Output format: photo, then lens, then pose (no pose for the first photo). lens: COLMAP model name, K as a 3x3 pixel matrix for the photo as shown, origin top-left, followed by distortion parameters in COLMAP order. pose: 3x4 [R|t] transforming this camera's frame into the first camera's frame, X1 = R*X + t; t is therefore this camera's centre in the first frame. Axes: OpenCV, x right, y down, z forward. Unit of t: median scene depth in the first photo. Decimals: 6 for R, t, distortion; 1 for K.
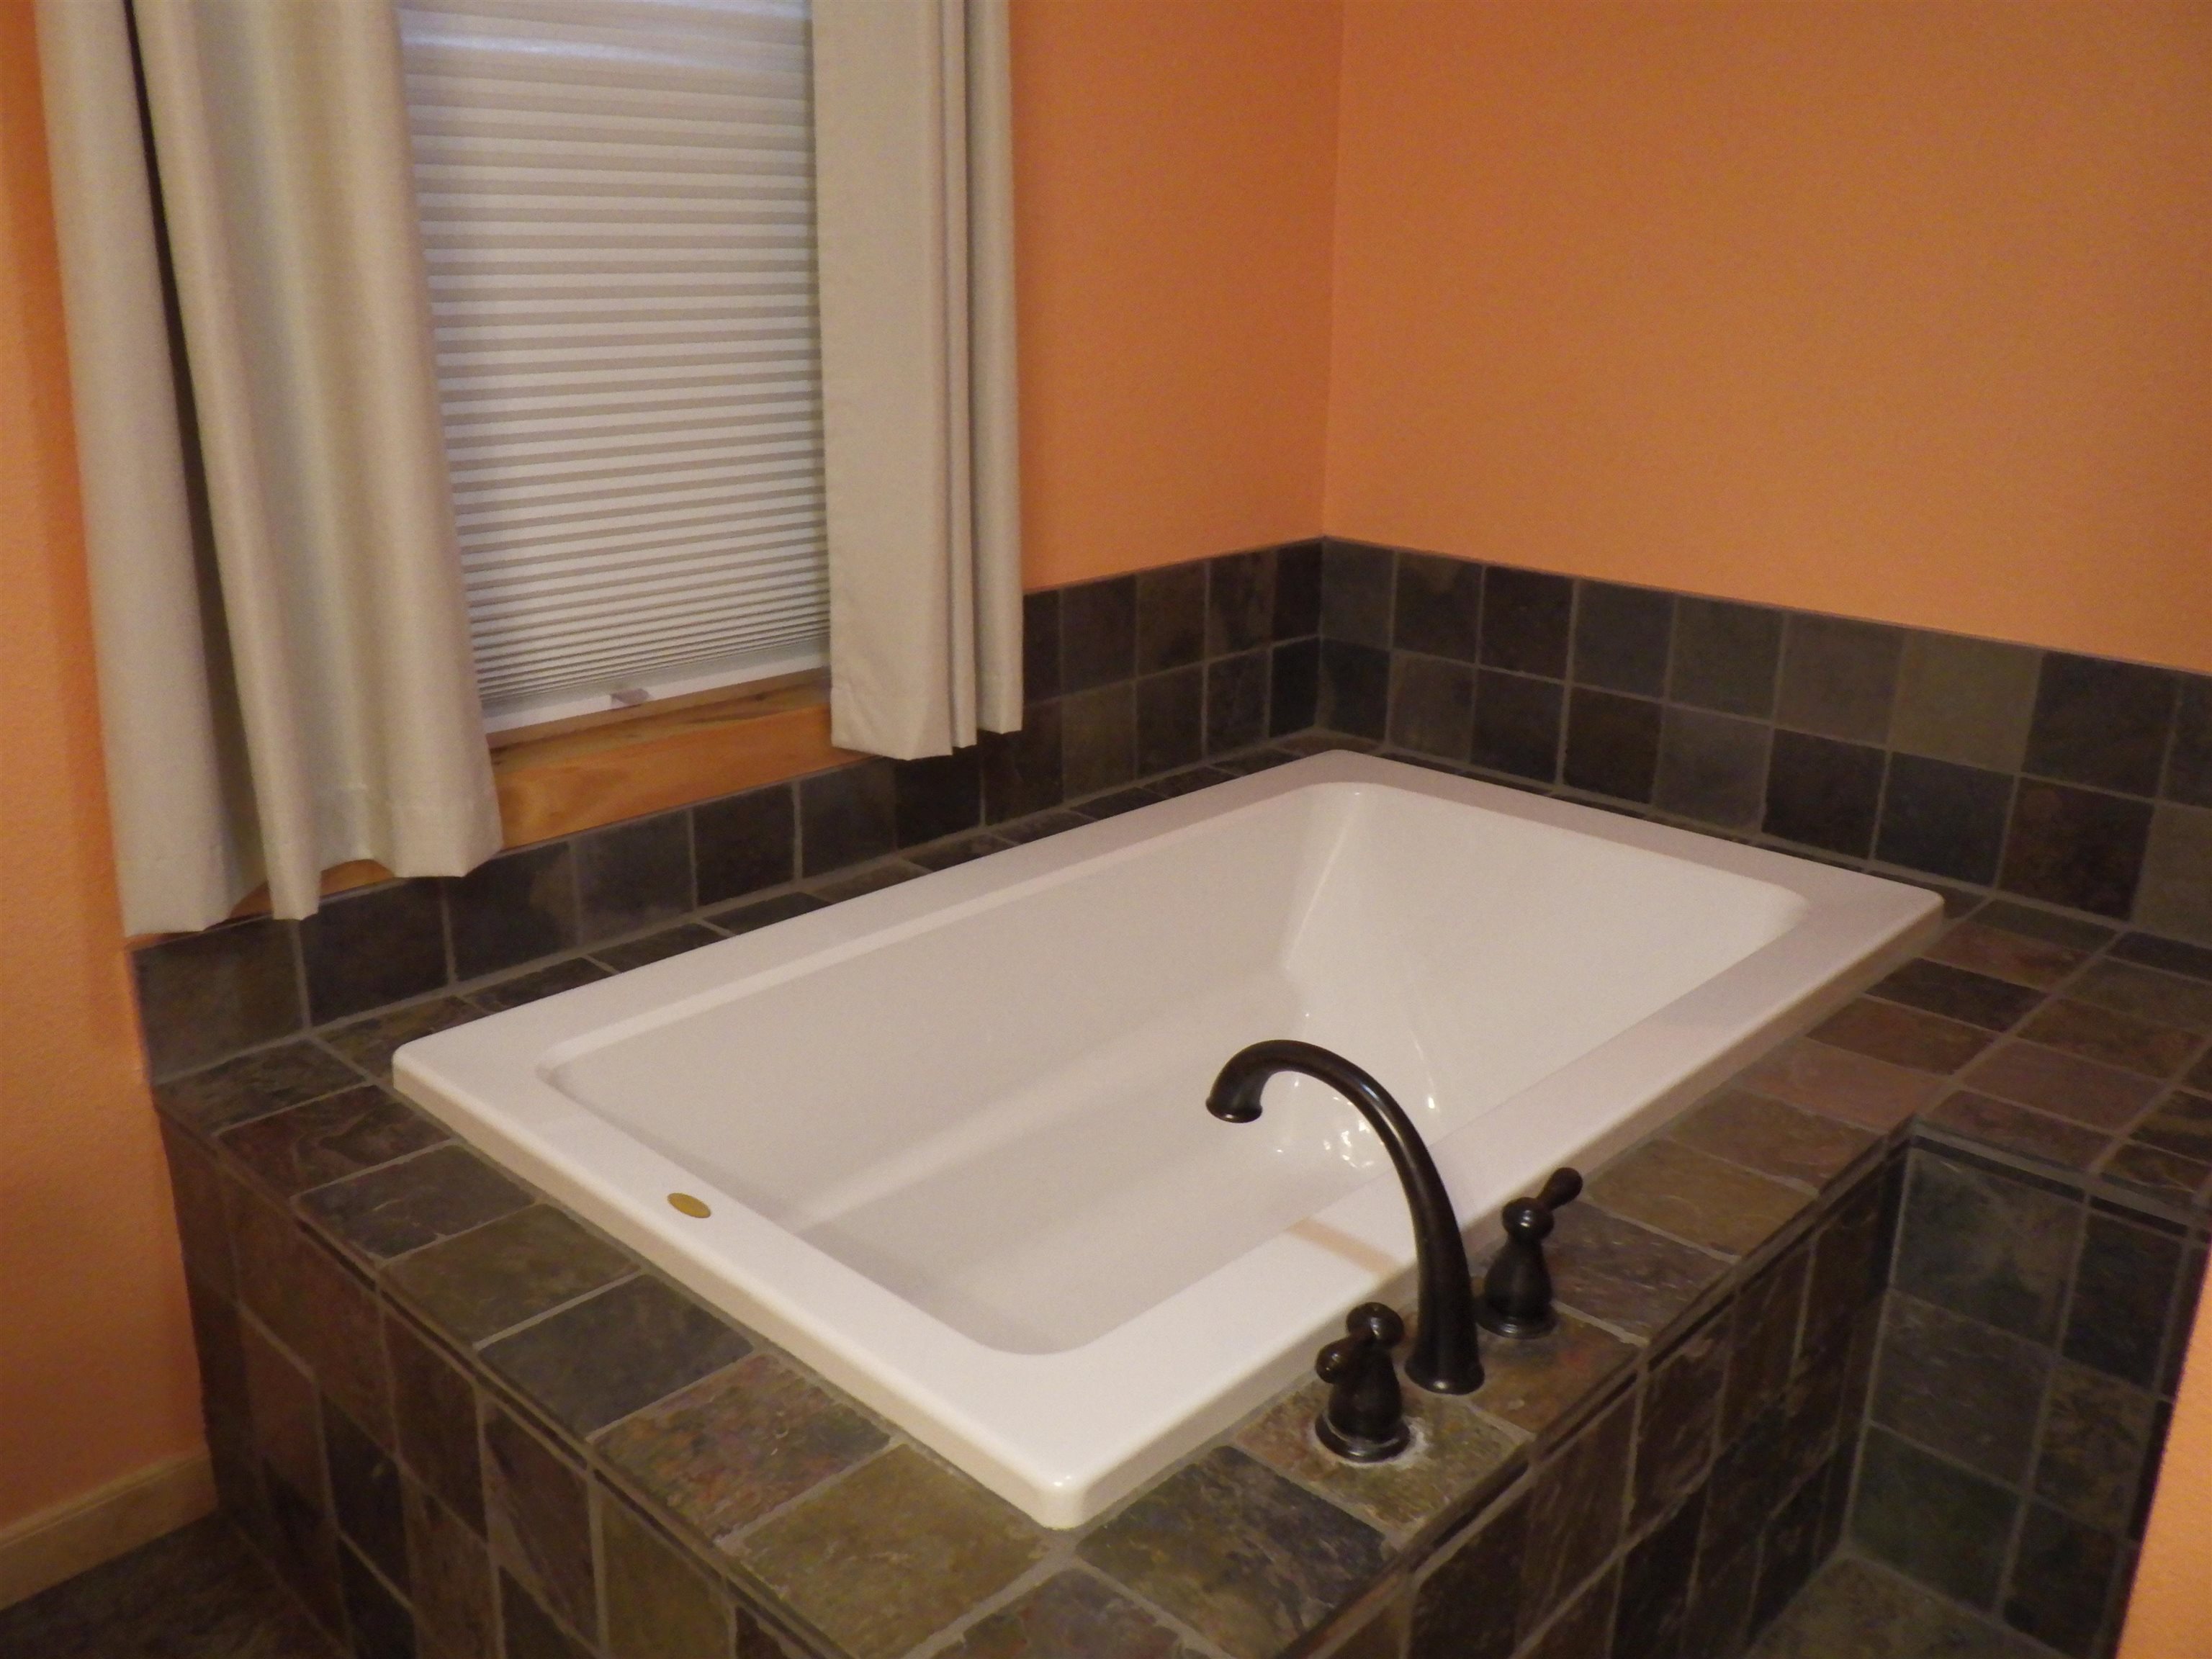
lens RADIAL K [[1827.9, 0, 1106.9], [0, 1827.9, 827.5], [0, 0, 1]] dist [-0.005651, -0.001716]
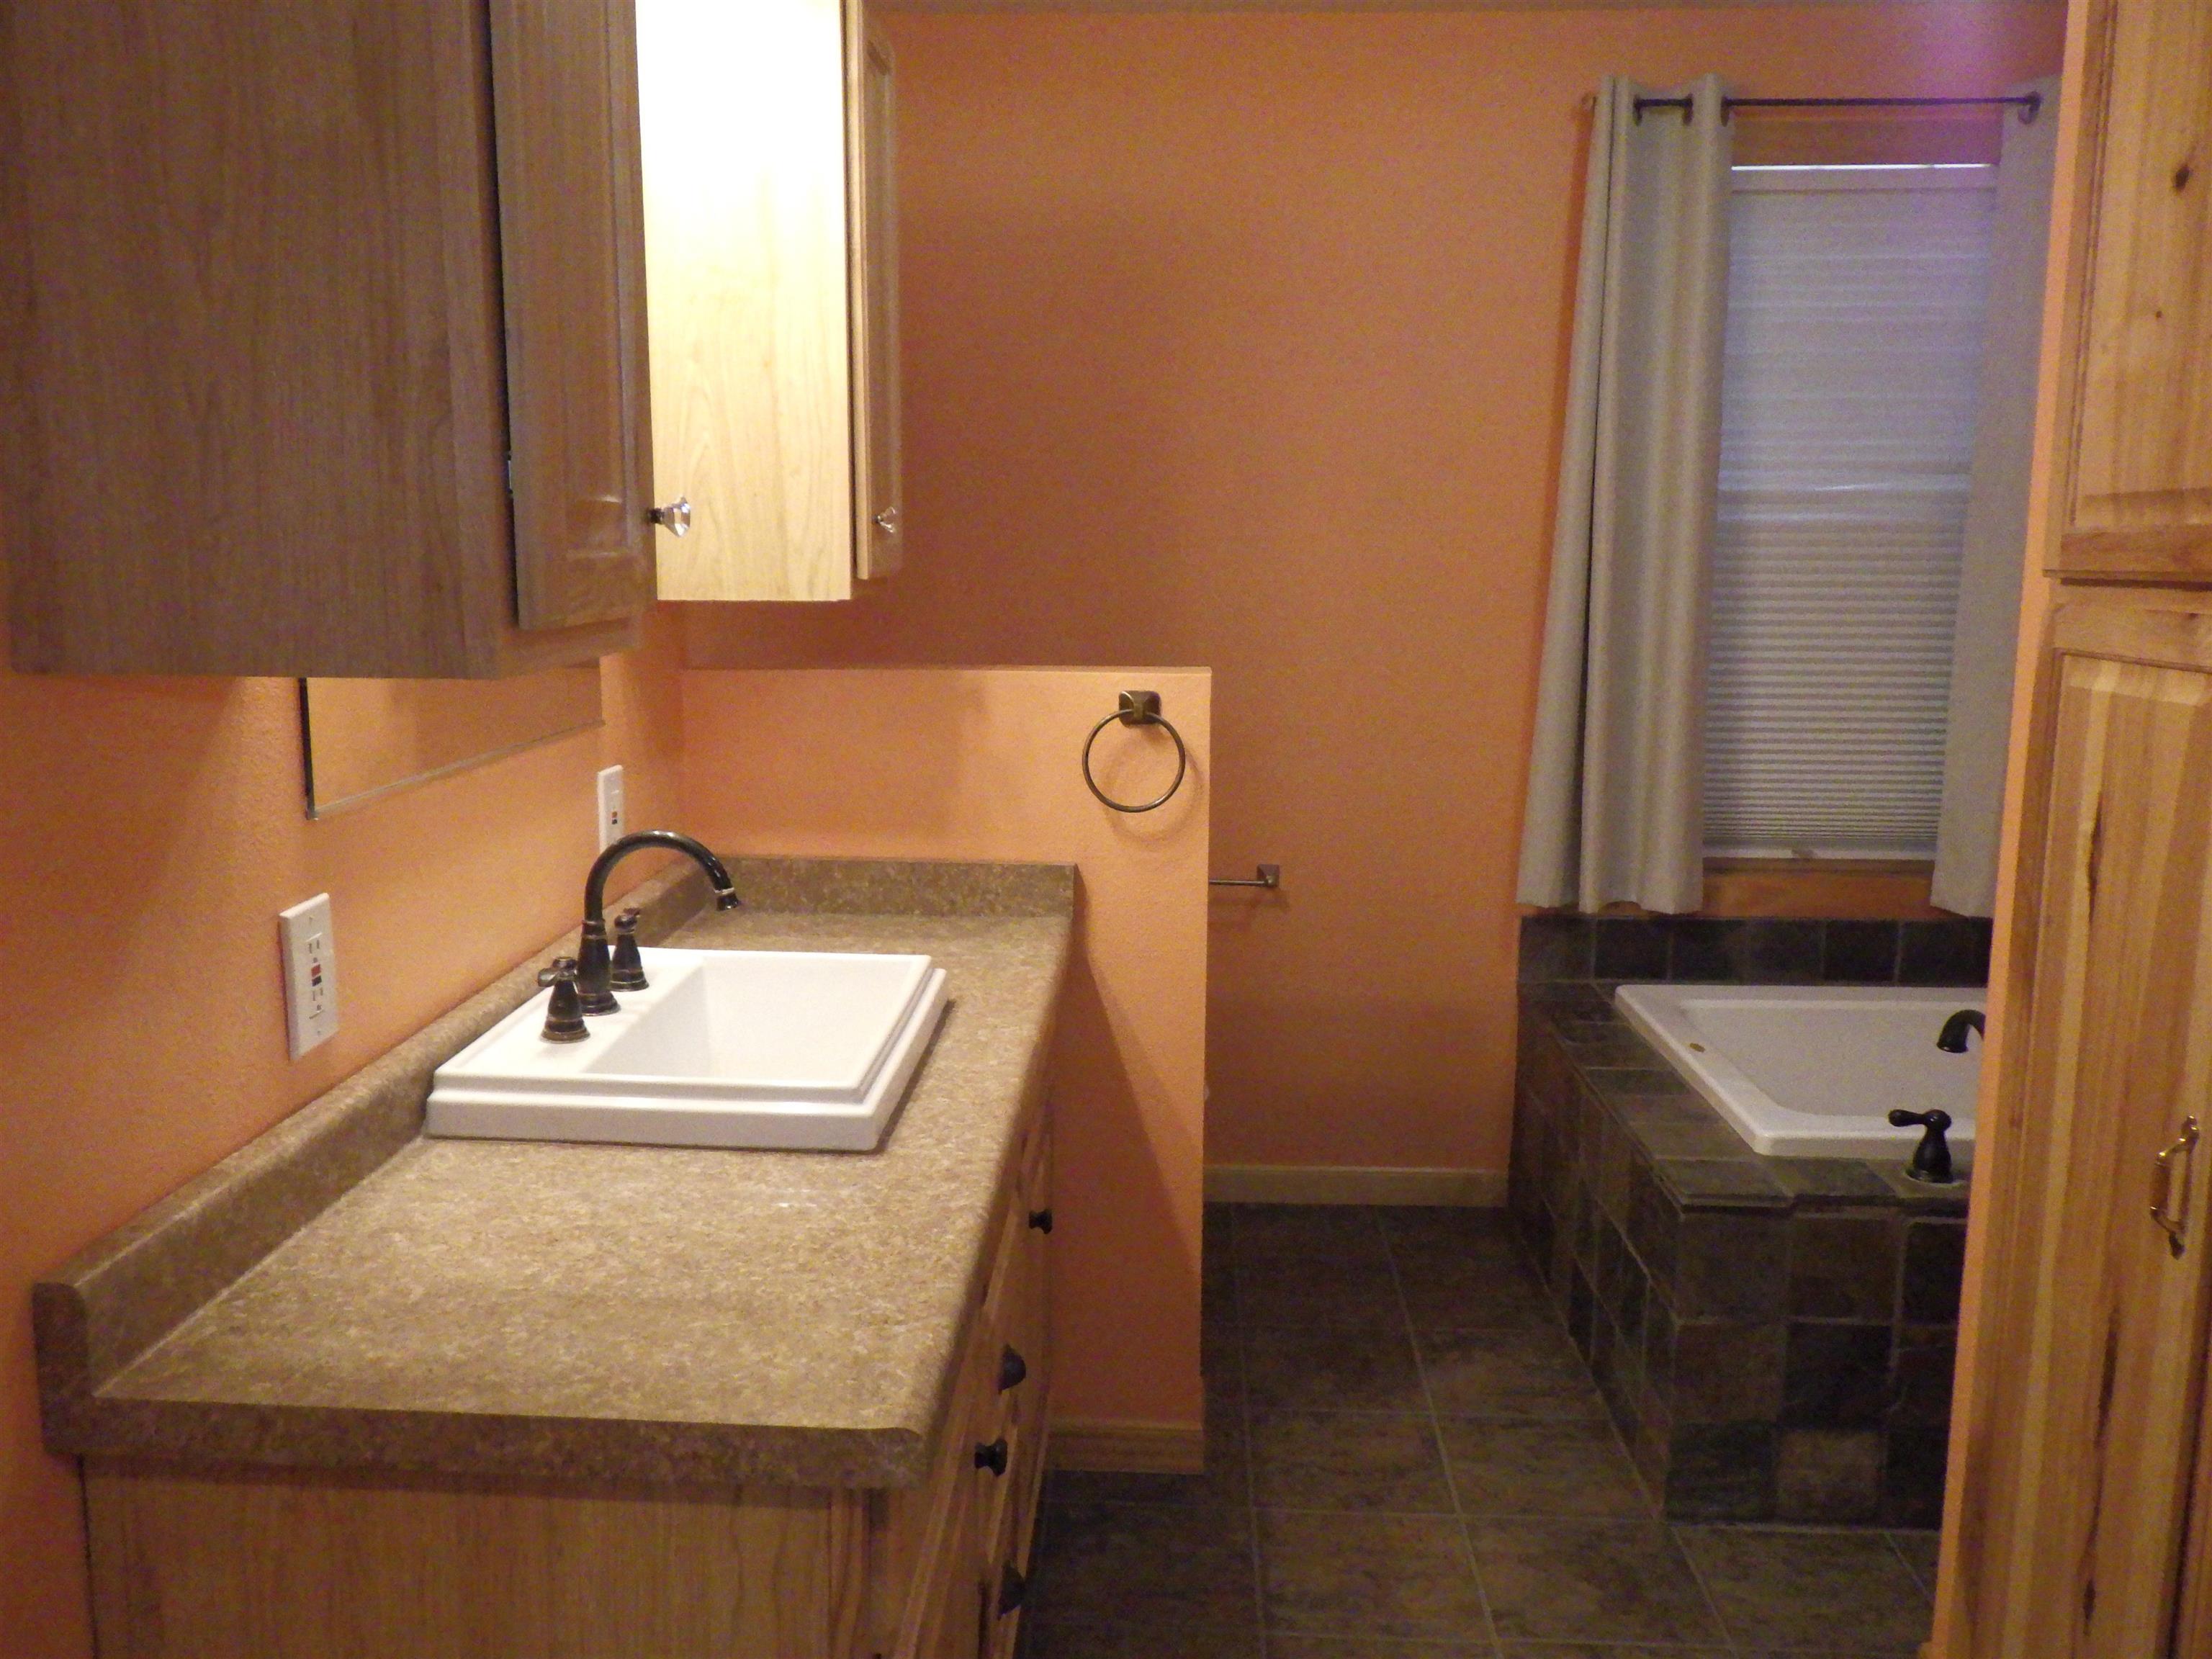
lens RADIAL K [[1827.9, 0, 1103.7], [0, 1827.9, 832.3], [0, 0, 1]] dist [-0.005651, -0.001716]
pose [[0.663323, 0.110119, -0.740187, 0.700824], [-0.229887, 0.971271, -0.061517, 0.203279], [0.712148, 0.210966, 0.669581, -0.800134]]
